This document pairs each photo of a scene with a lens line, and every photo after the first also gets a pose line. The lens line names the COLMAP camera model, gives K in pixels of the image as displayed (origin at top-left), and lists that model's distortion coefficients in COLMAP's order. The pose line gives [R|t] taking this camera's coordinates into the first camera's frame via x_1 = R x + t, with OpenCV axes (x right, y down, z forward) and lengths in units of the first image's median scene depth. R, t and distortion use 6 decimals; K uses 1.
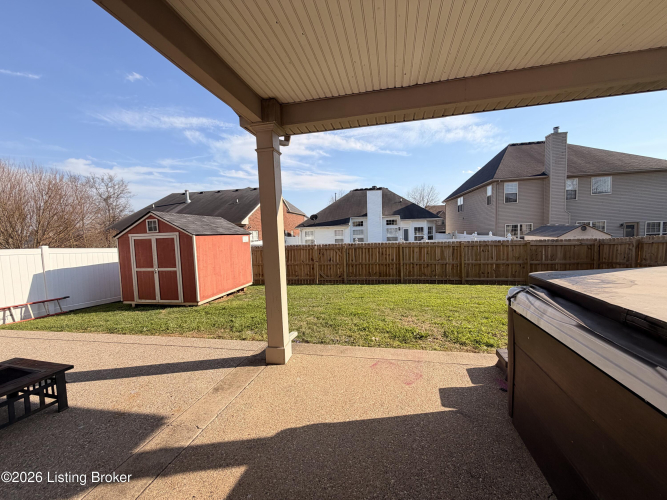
lens RADIAL K [[264.7, 0, 331.7], [0, 264.7, 252.6], [0, 0, 1]] dist [-0.002235, 0.000083]
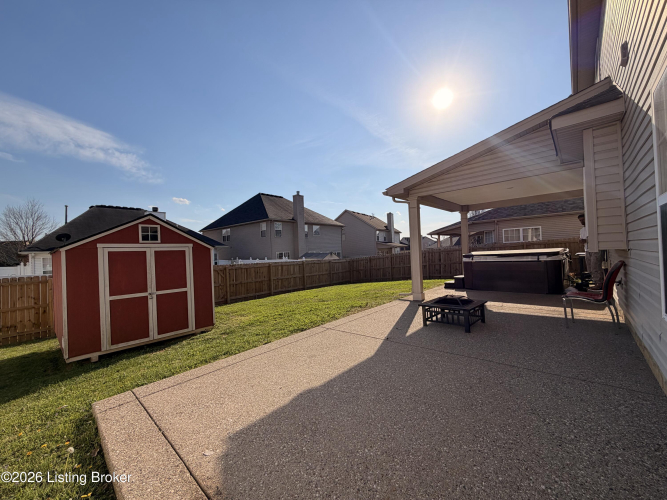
lens RADIAL K [[264.7, 0, 328.5], [0, 264.7, 252.0], [0, 0, 1]] dist [-0.002235, 0.000083]
pose [[0.513507, 0.021835, 0.857808, -0.672597], [0.081722, 0.993888, -0.074220, 0.028448], [-0.854185, 0.108214, 0.508584, 0.133291]]
